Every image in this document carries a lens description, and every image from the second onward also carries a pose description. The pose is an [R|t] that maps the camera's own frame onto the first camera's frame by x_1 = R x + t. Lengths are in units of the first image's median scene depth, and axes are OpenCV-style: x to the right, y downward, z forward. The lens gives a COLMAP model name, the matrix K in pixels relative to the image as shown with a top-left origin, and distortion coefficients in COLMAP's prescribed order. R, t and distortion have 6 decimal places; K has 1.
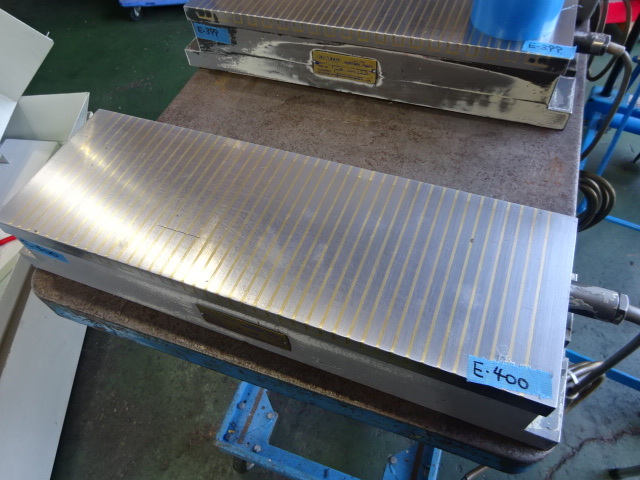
lens RADIAL K [[462.5, 0, 320.5], [0, 462.5, 240.1], [0, 0, 1]] dist [0.017519, -0.021242]
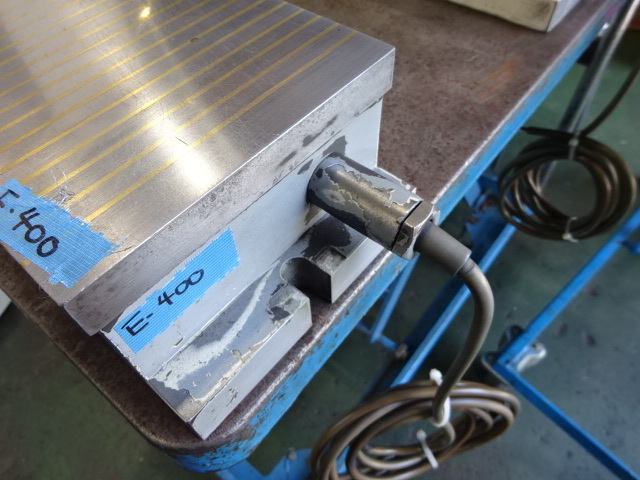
lens RADIAL K [[462.5, 0, 319.8], [0, 462.5, 240.4], [0, 0, 1]] dist [0.017519, -0.021242]
pose [[0.946192, 0.281970, -0.158785, 0.376897], [-0.281020, 0.959267, 0.028881, 0.104676], [0.160461, 0.017295, 0.986891, 0.286945]]
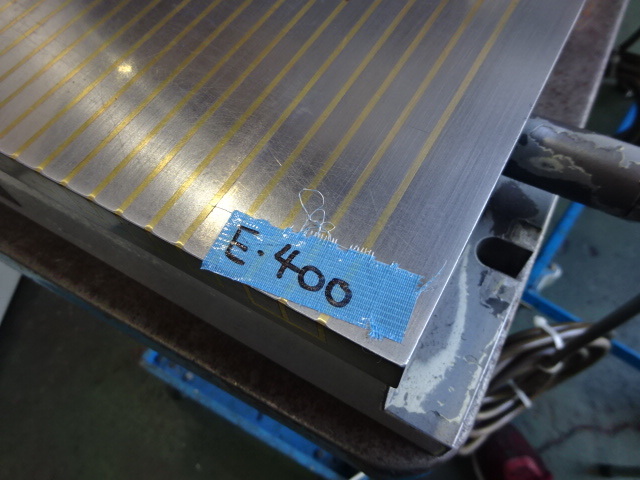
lens RADIAL K [[462.5, 0, 324.3], [0, 462.5, 238.8], [0, 0, 1]] dist [0.017519, -0.021242]
pose [[0.989189, 0.135217, -0.056761, 0.216646], [-0.128174, 0.985251, 0.113363, 0.111512], [0.071252, -0.104862, 0.991931, 0.314358]]
